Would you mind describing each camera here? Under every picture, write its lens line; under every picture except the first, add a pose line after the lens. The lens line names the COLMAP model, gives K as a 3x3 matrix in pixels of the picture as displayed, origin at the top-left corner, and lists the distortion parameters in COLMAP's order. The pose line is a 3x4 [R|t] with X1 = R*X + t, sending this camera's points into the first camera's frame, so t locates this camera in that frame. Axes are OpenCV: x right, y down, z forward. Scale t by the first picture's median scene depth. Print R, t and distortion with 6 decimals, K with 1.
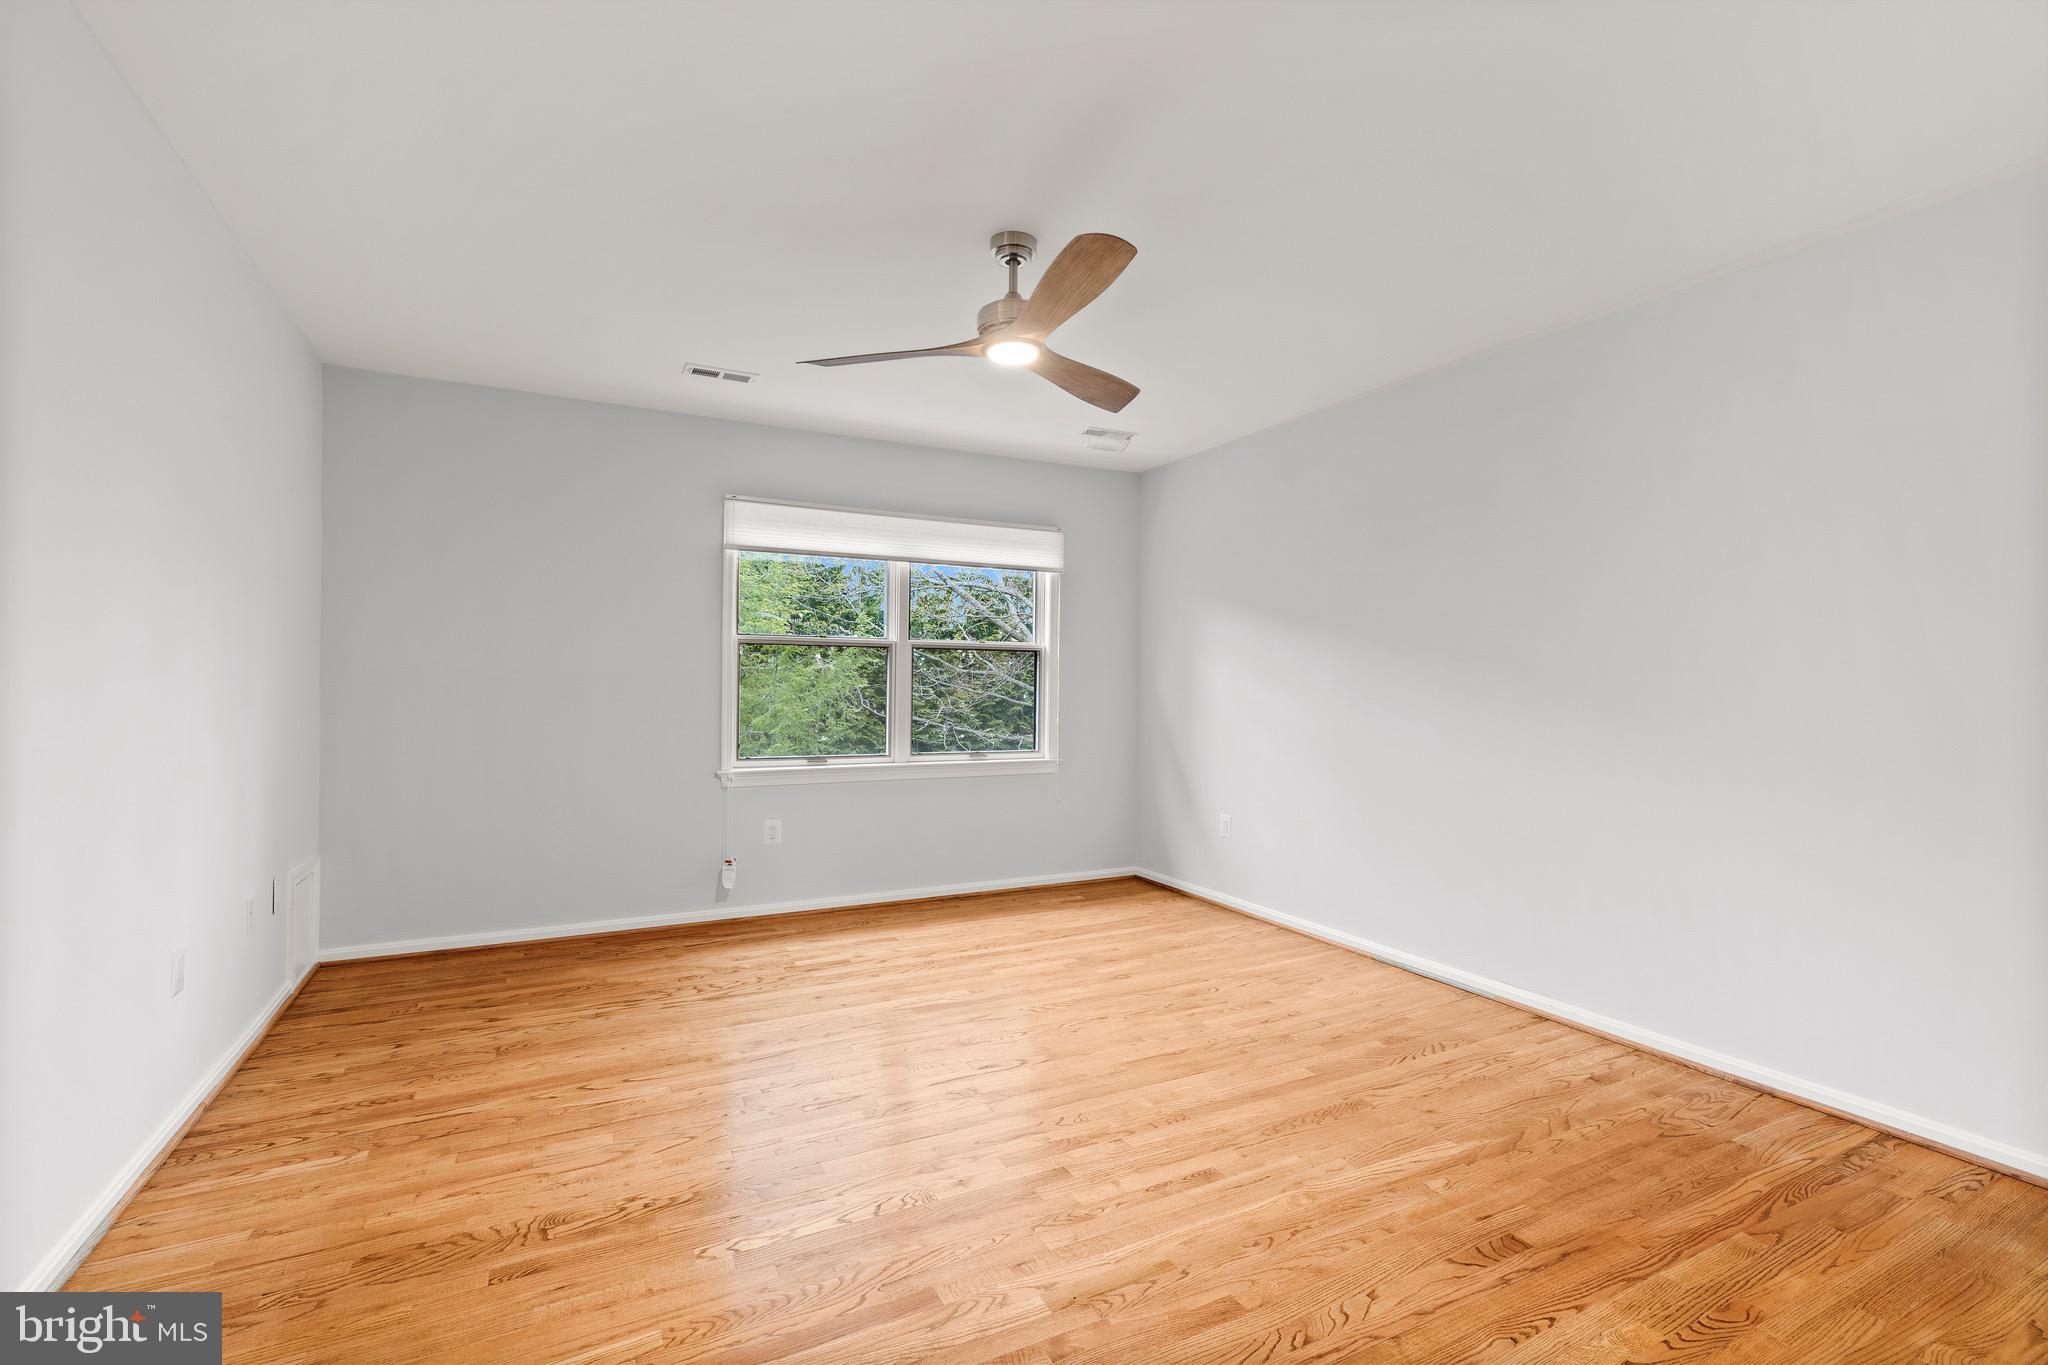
lens RADIAL K [[921.3, 0, 1024.1], [0, 921.3, 677.5], [0, 0, 1]] dist [0.004858, -0.000113]
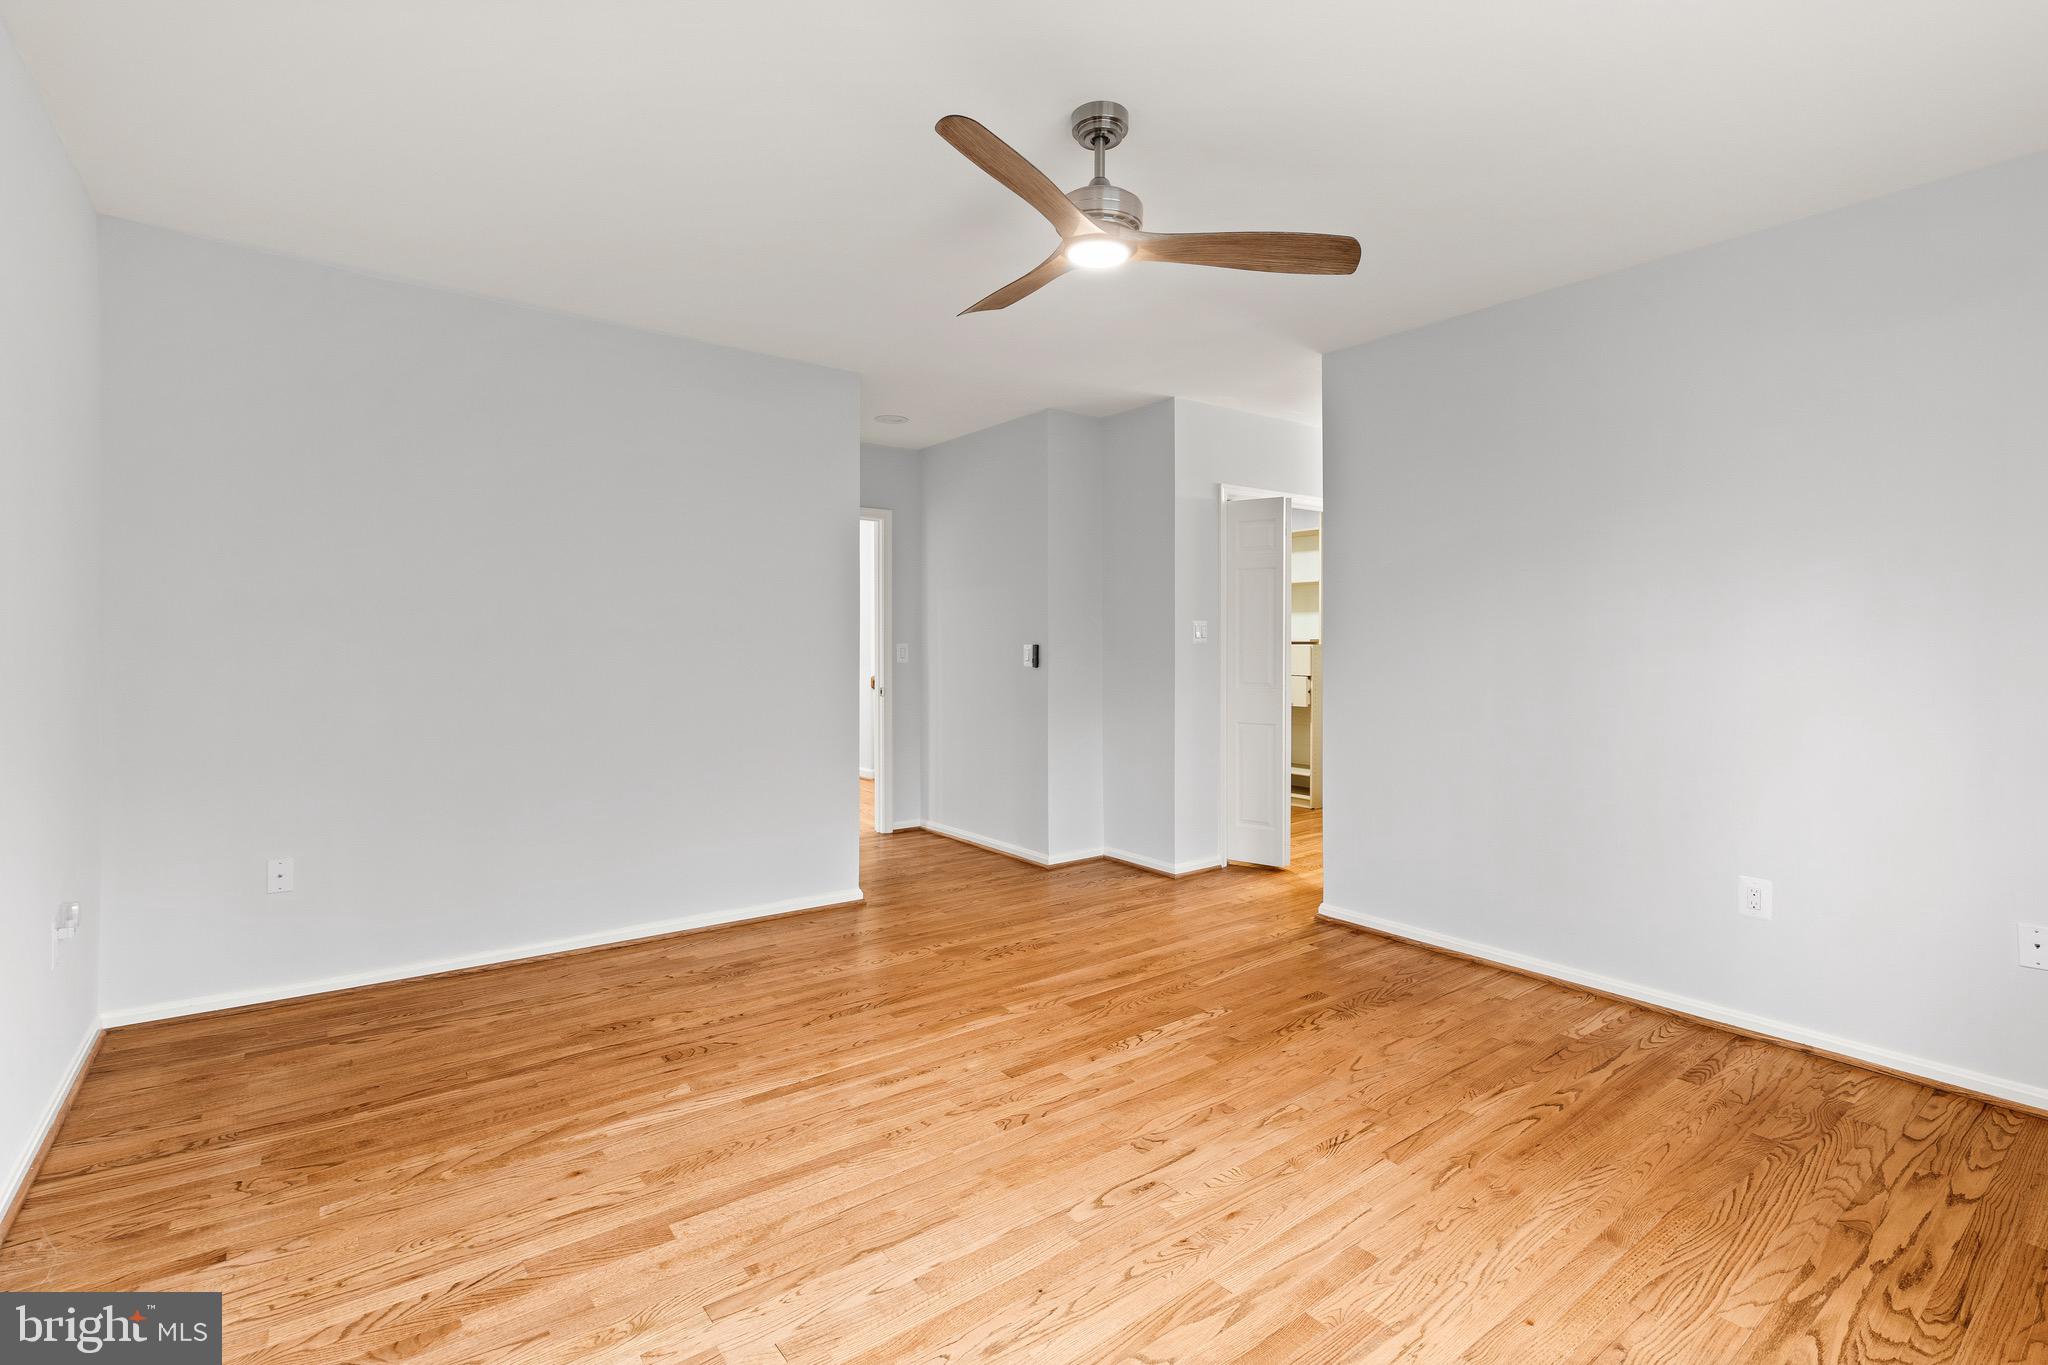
lens RADIAL K [[921.3, 0, 1024.7], [0, 921.3, 668.6], [0, 0, 1]] dist [0.004858, -0.000113]
pose [[-0.985938, -0.008013, -0.166921, 0.206370], [-0.011192, 0.999773, 0.018112, 0.010280], [0.166738, 0.019726, -0.985804, 1.978234]]
